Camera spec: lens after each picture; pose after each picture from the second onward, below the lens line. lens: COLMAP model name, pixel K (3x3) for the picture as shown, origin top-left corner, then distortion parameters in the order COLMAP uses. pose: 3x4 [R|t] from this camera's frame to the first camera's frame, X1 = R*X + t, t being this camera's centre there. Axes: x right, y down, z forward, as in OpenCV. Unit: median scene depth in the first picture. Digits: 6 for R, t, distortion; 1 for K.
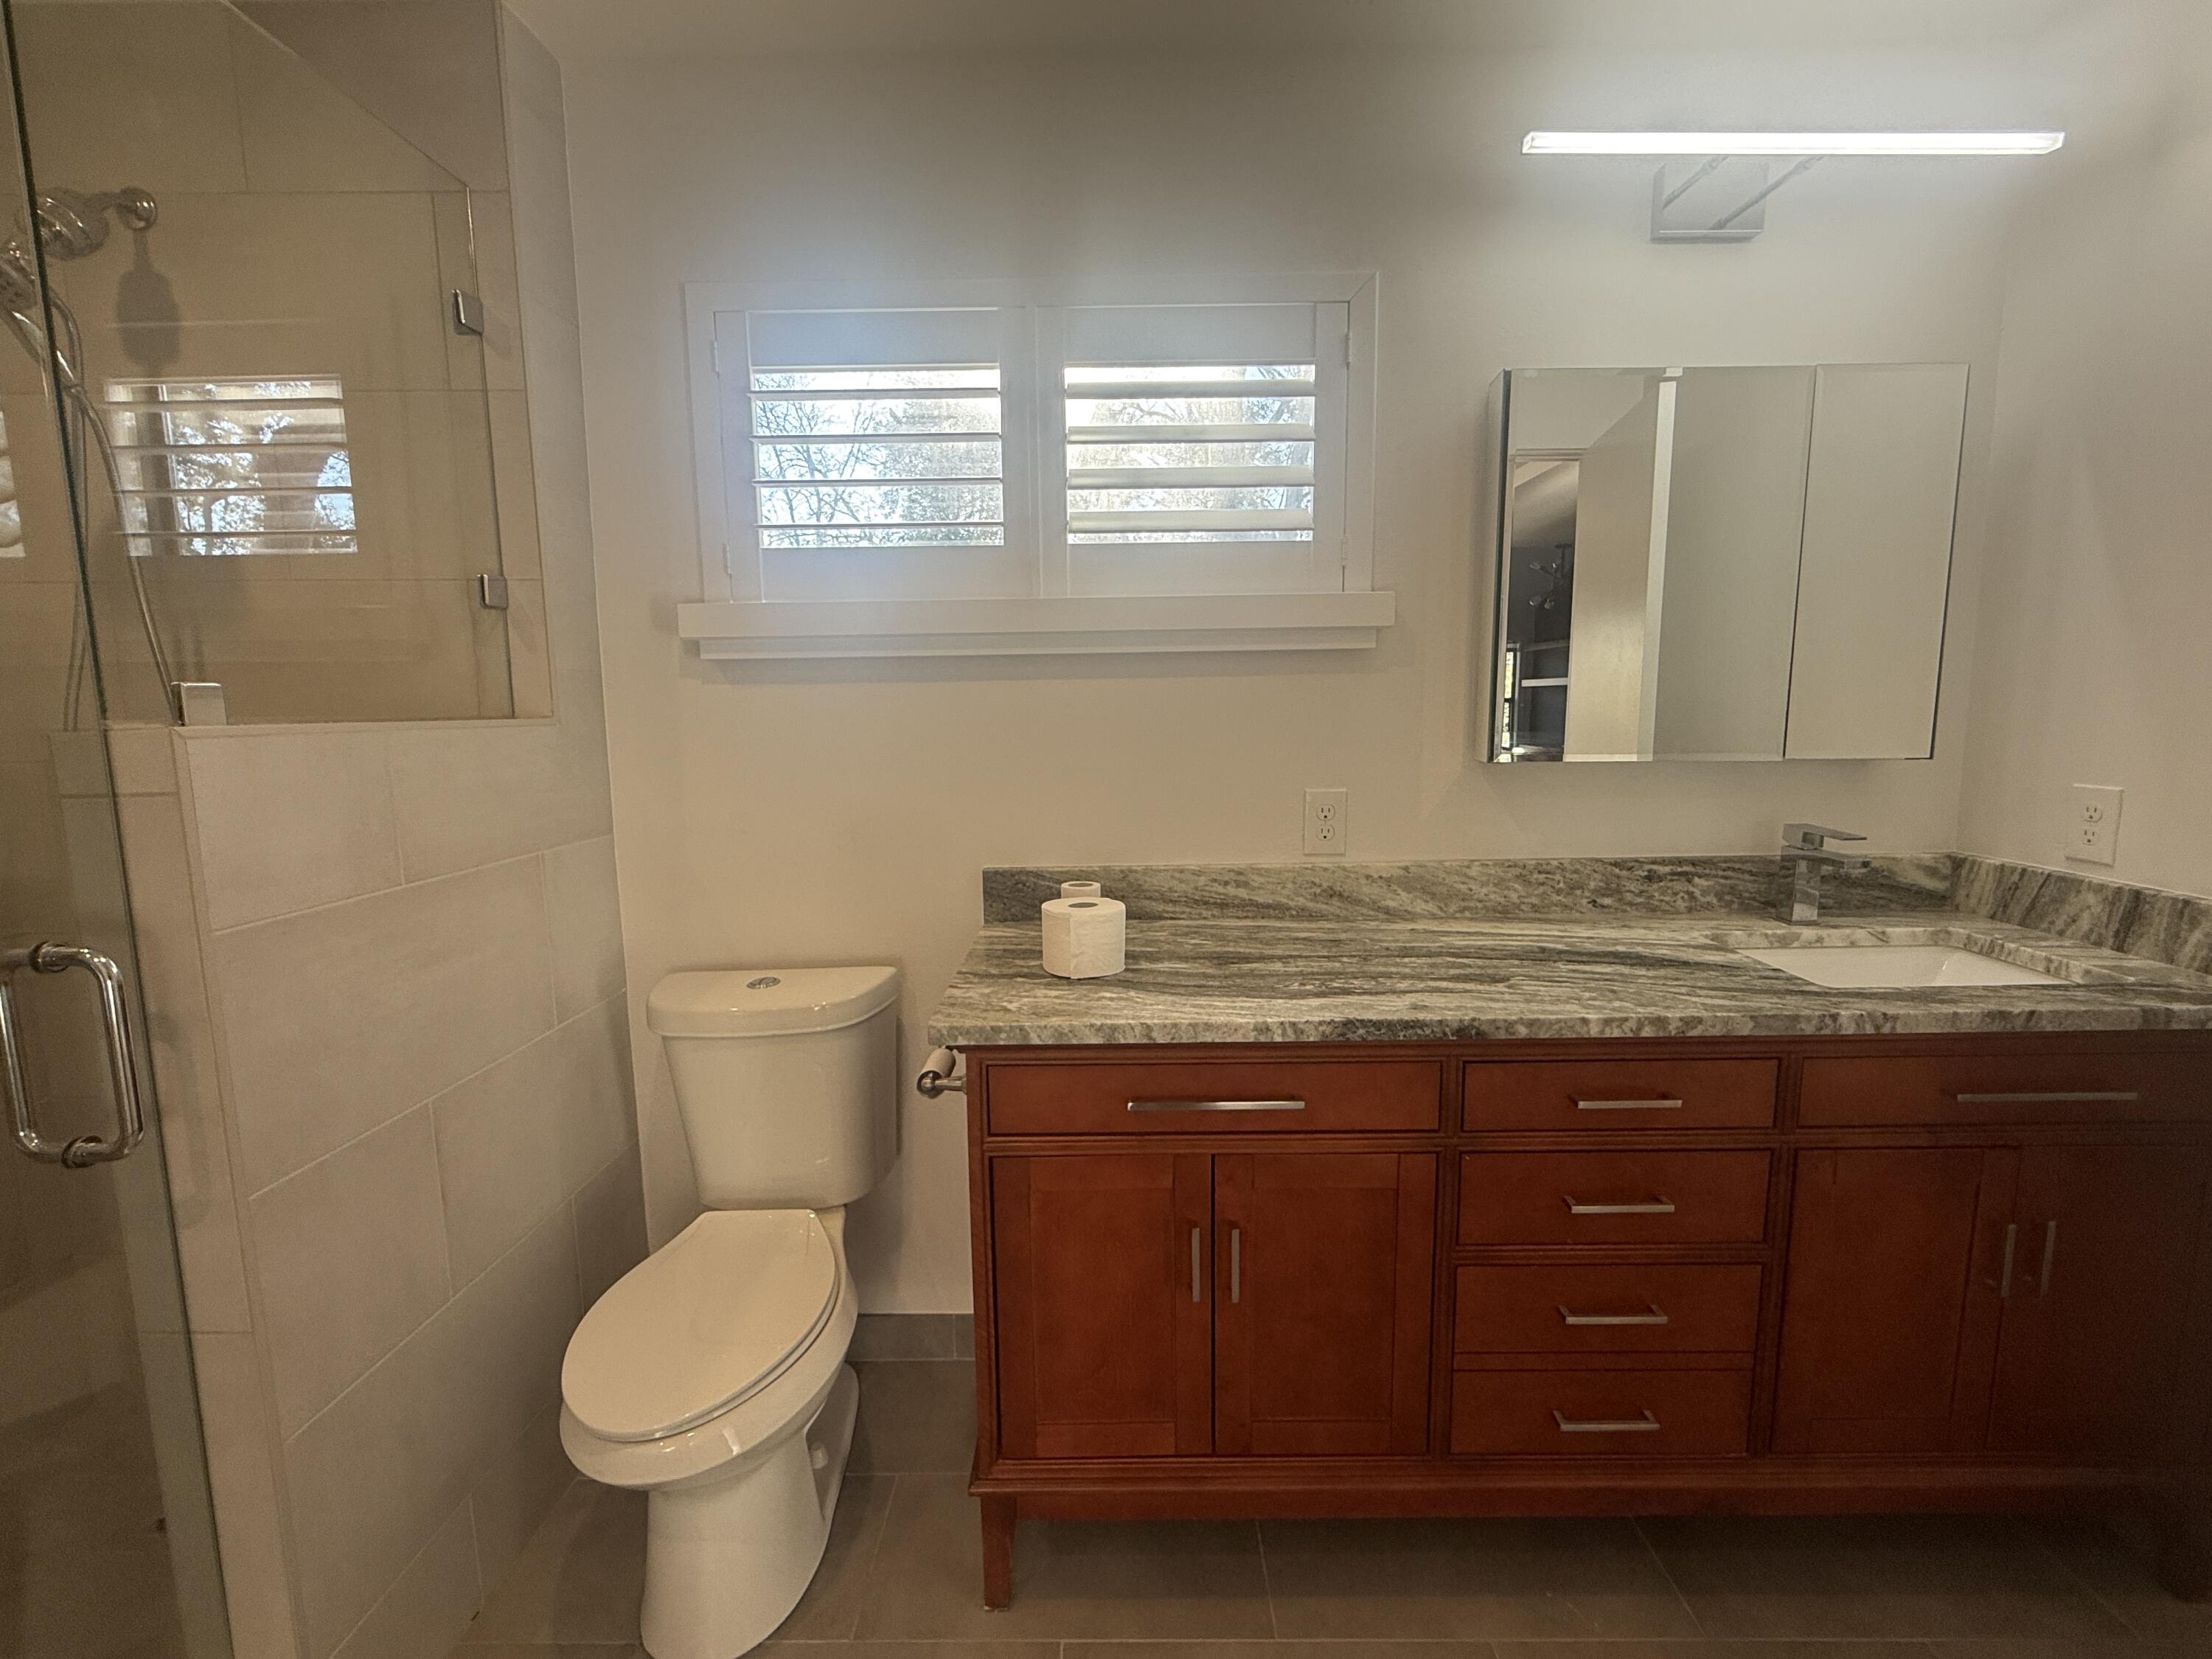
lens RADIAL K [[965.8, 0, 1106.0], [0, 965.8, 827.3], [0, 0, 1]] dist [-0.000655, 0.000111]
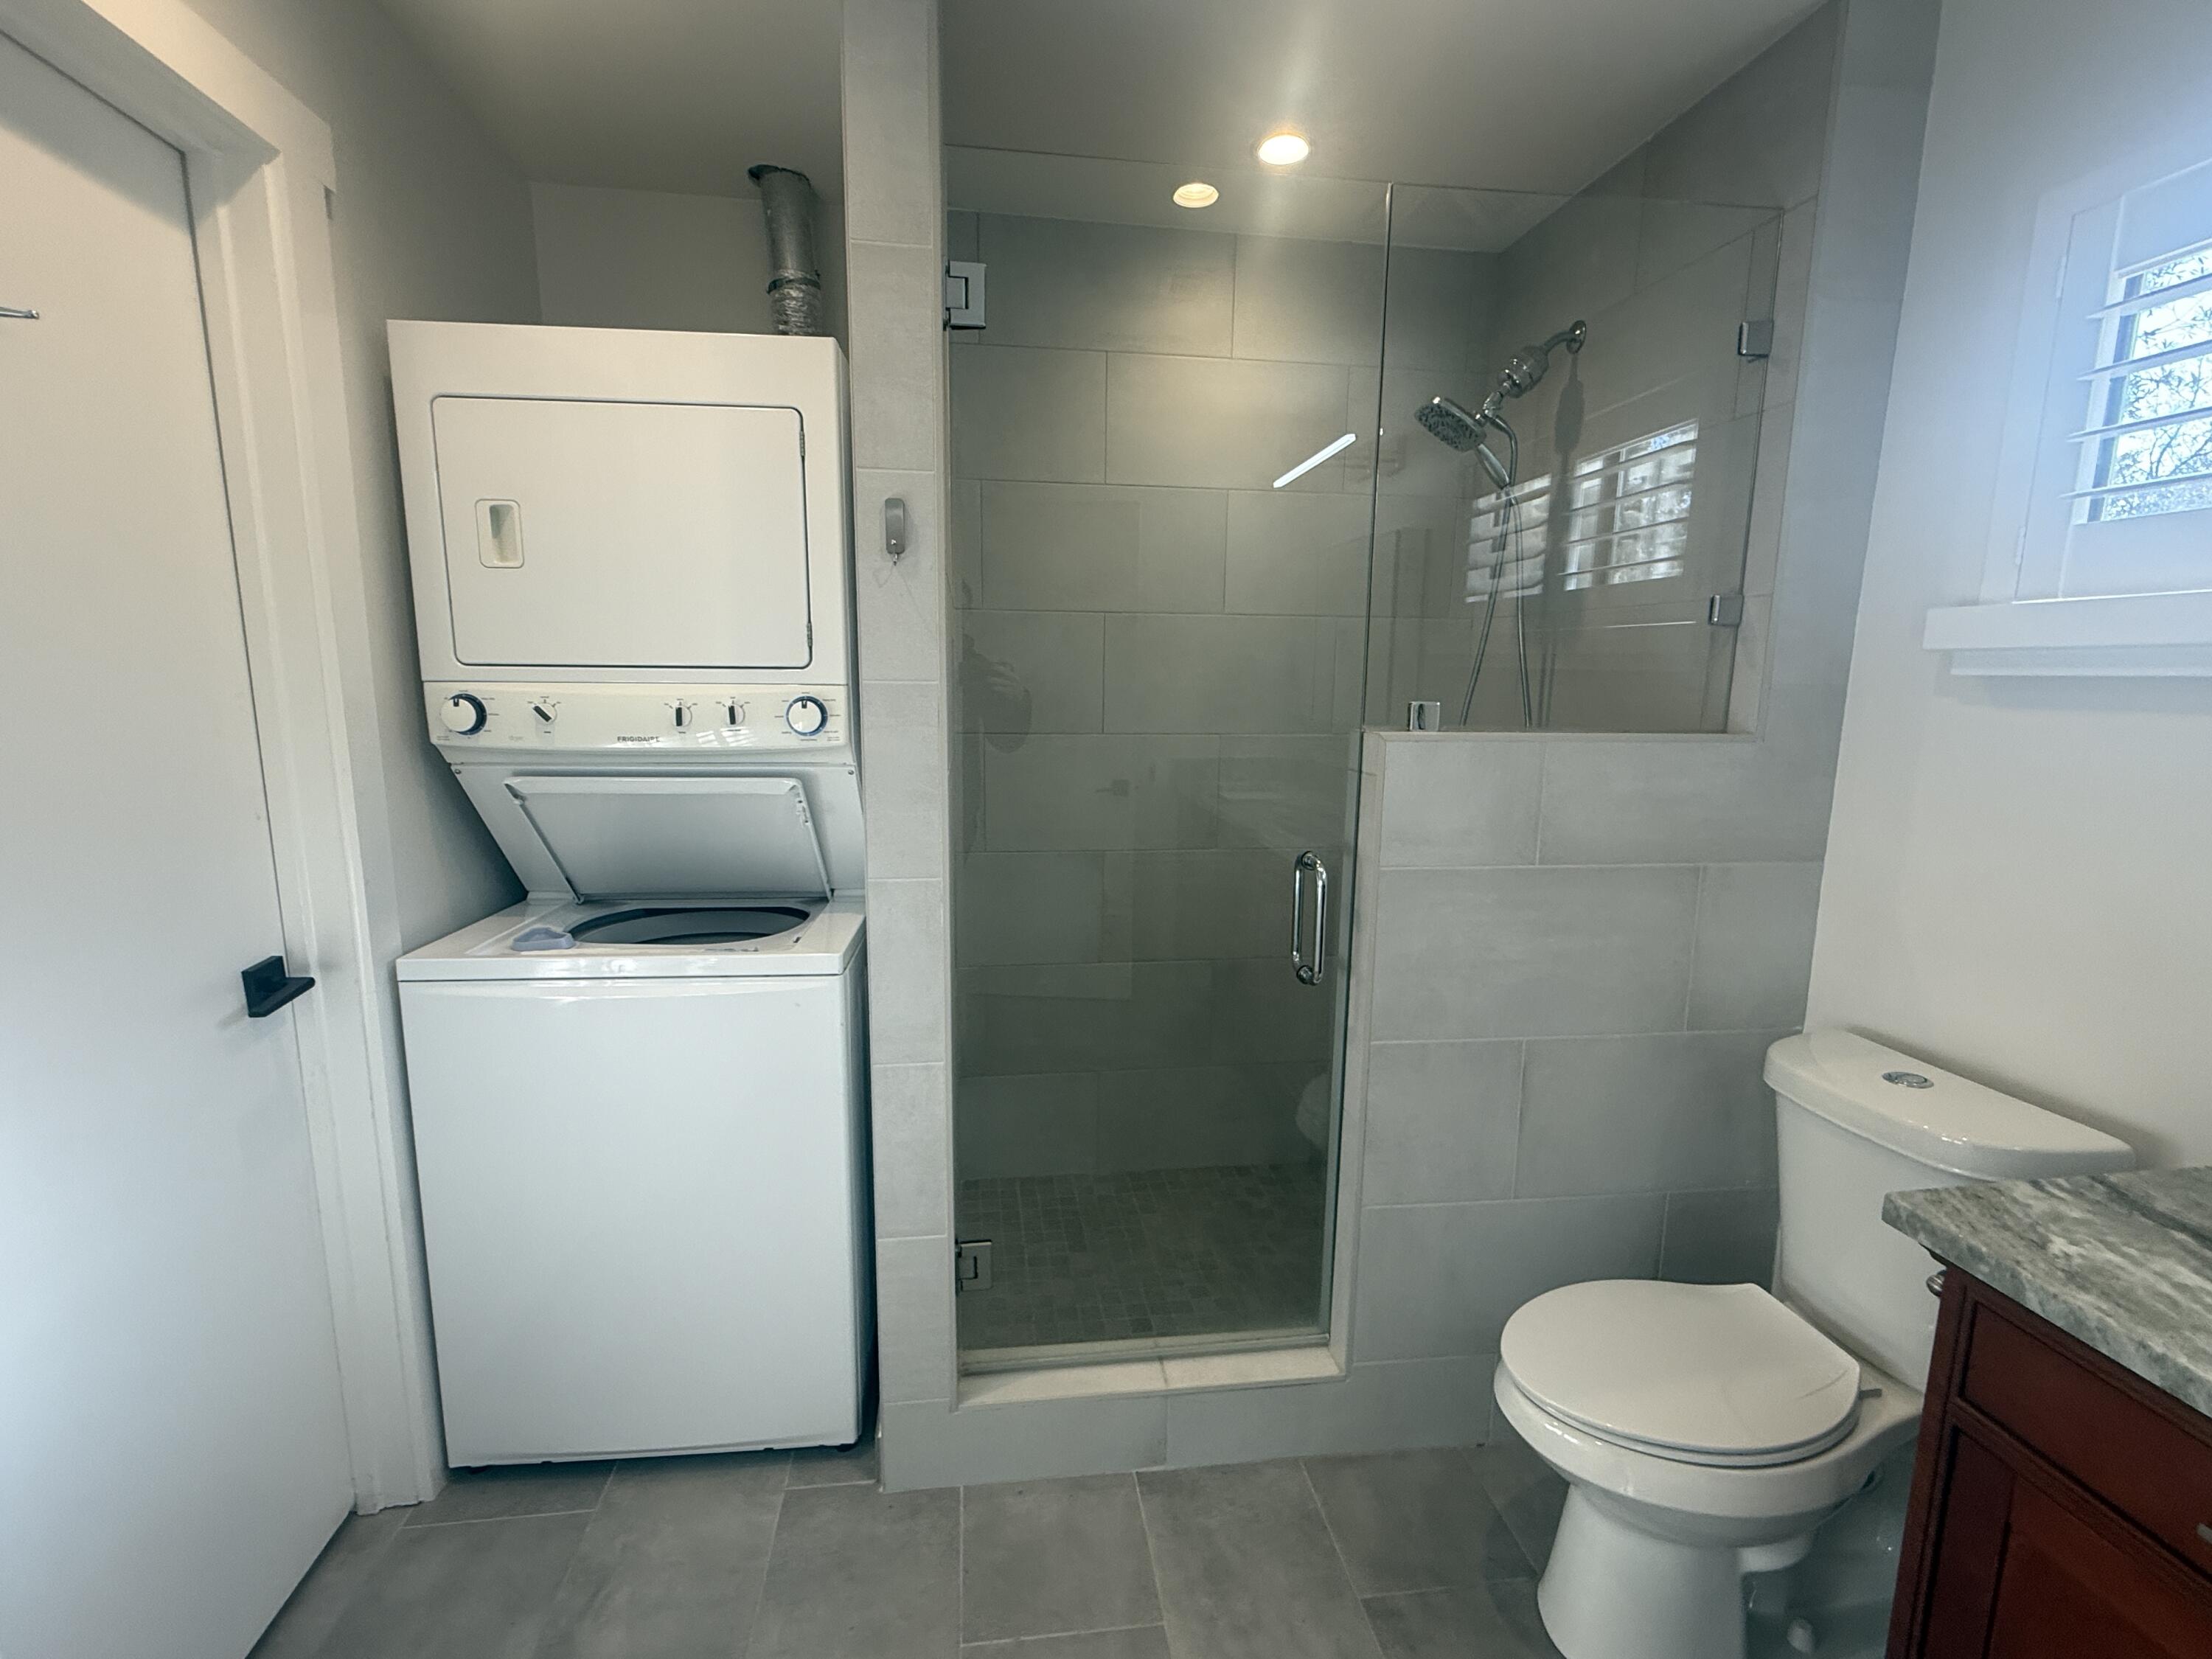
lens RADIAL K [[971.0, 0, 1105.6], [0, 971.0, 825.0], [0, 0, 1]] dist [0.000275, 0.000387]
pose [[0.150826, 0.169256, -0.973963, 0.334705], [-0.138081, 0.979182, 0.148780, -0.084849], [0.978869, 0.112046, 0.171057, 0.202294]]
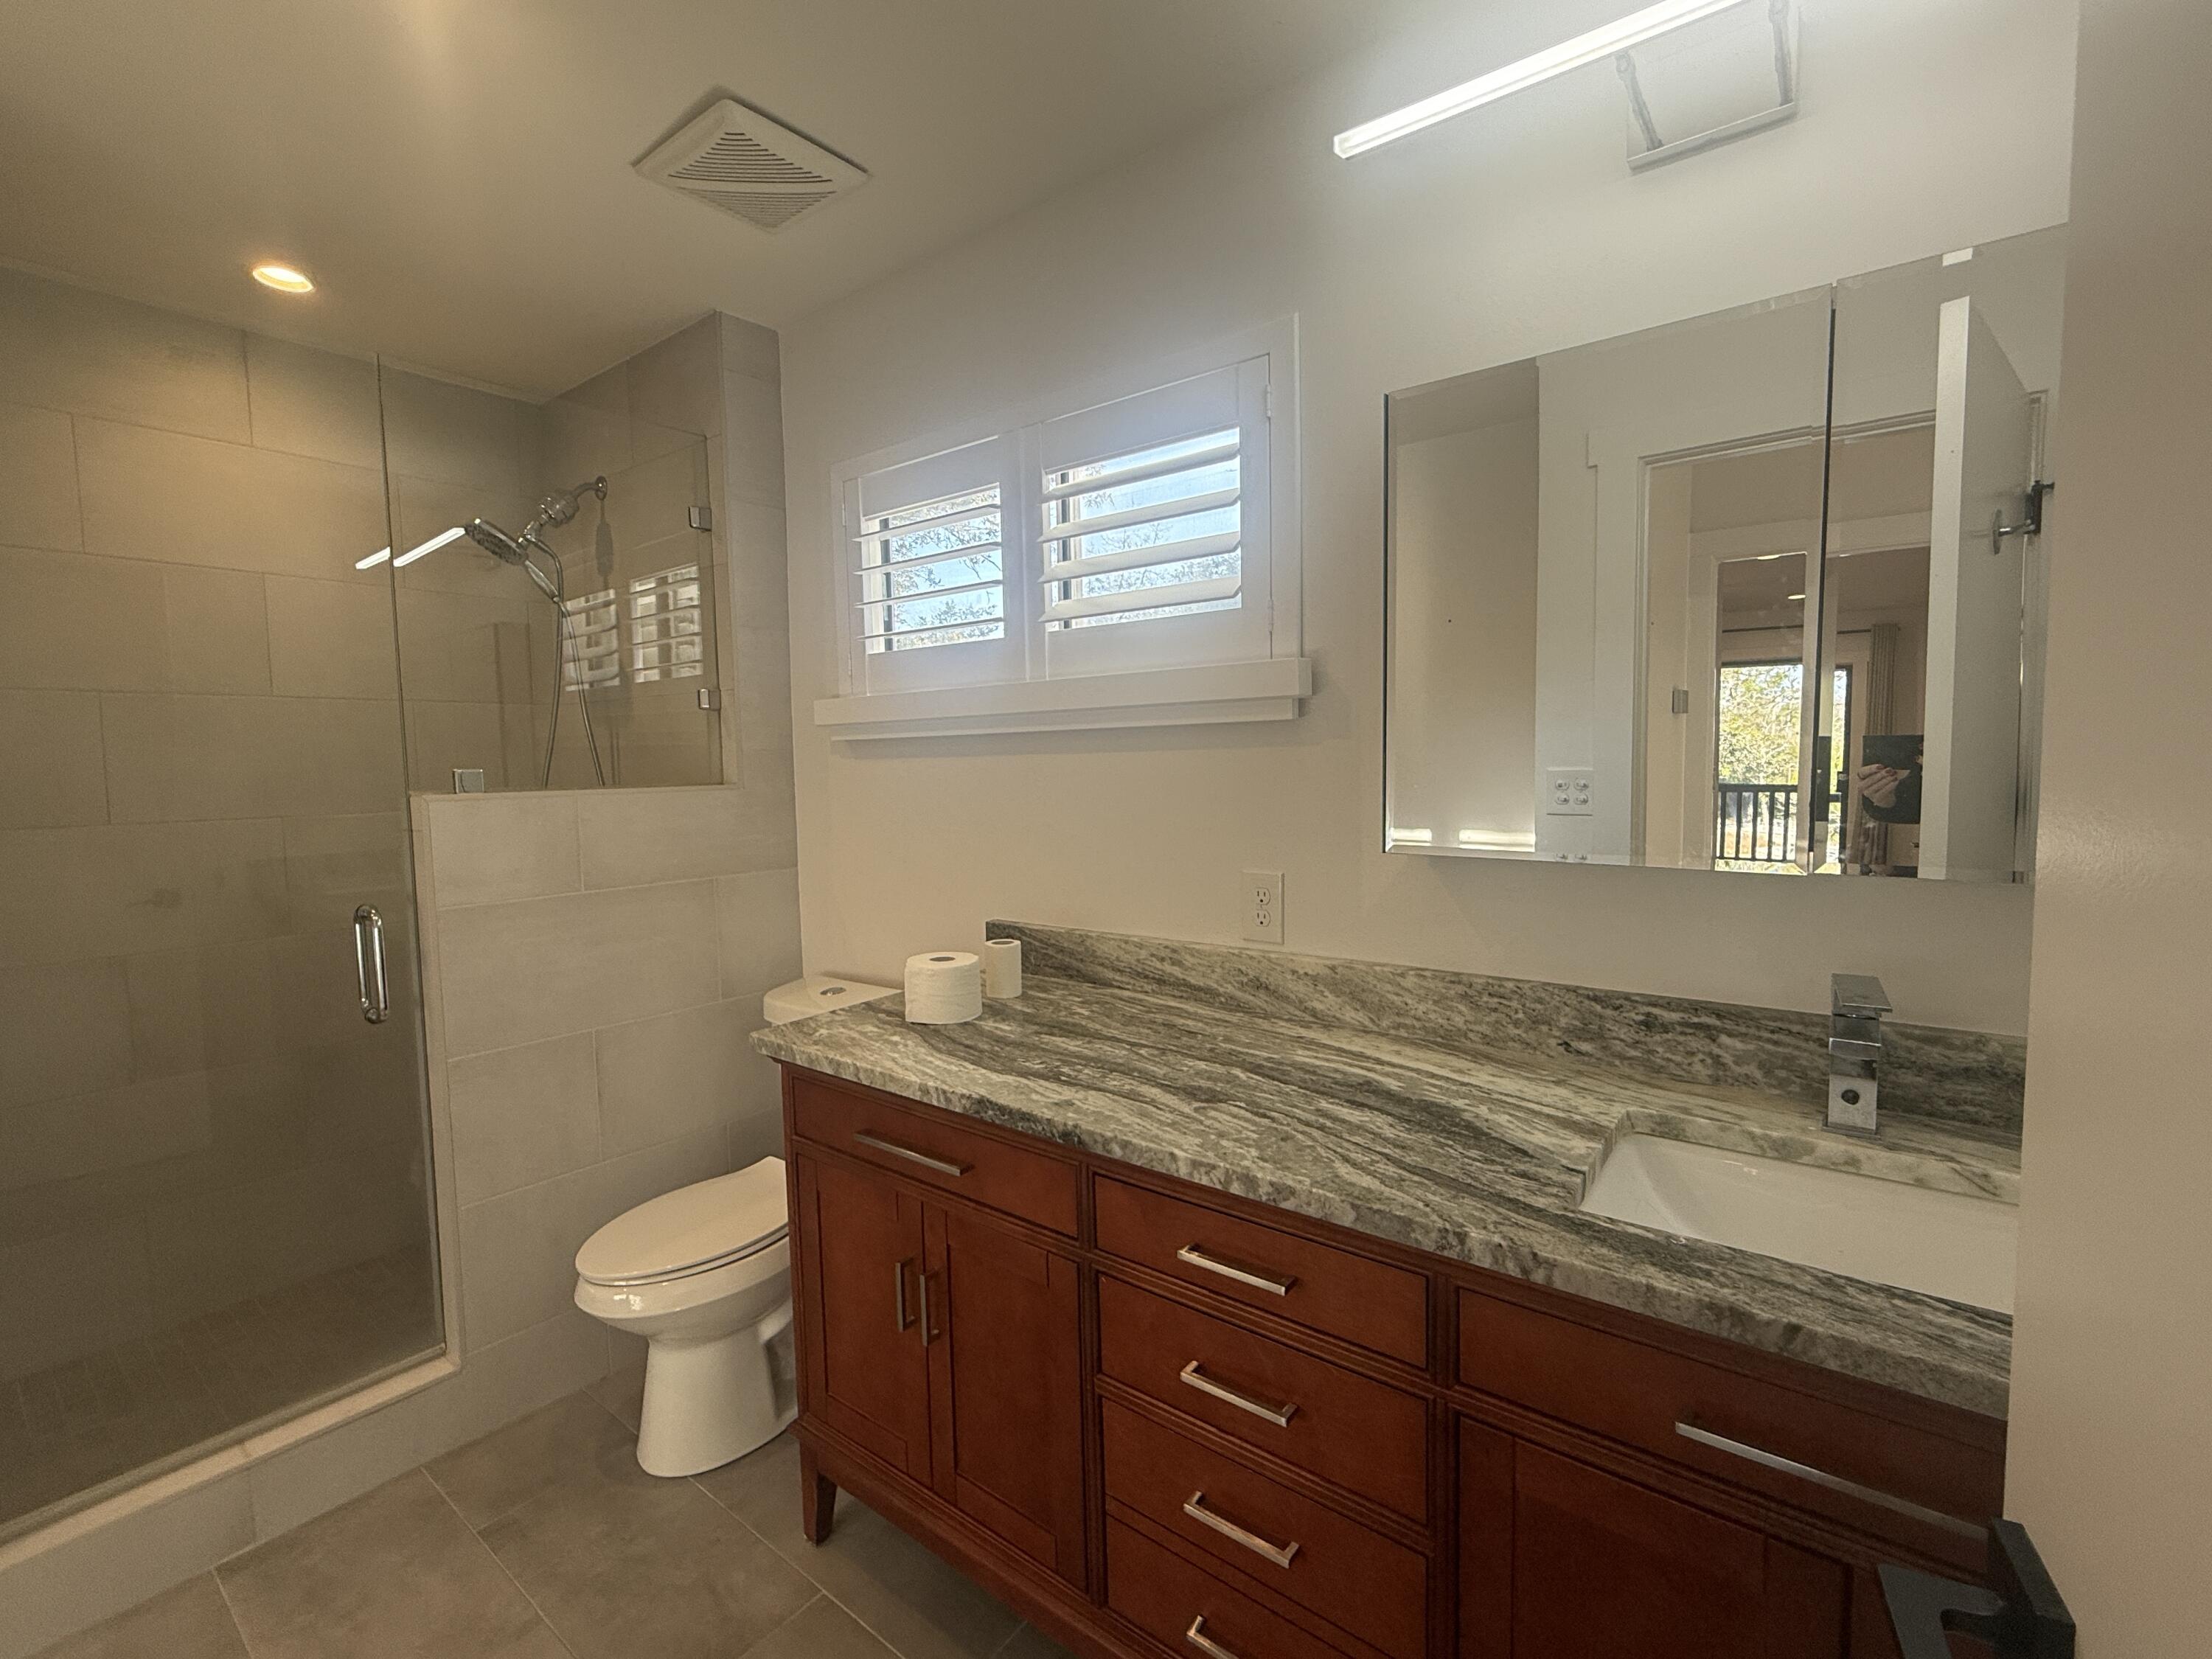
lens RADIAL K [[971.0, 0, 1105.6], [0, 971.0, 825.0], [0, 0, 1]] dist [0.000275, 0.000387]
pose [[0.794739, 0.040162, -0.605622, 0.785703], [-0.067774, 0.997440, -0.022792, -0.060938], [0.603156, 0.059159, 0.795426, 0.199331]]
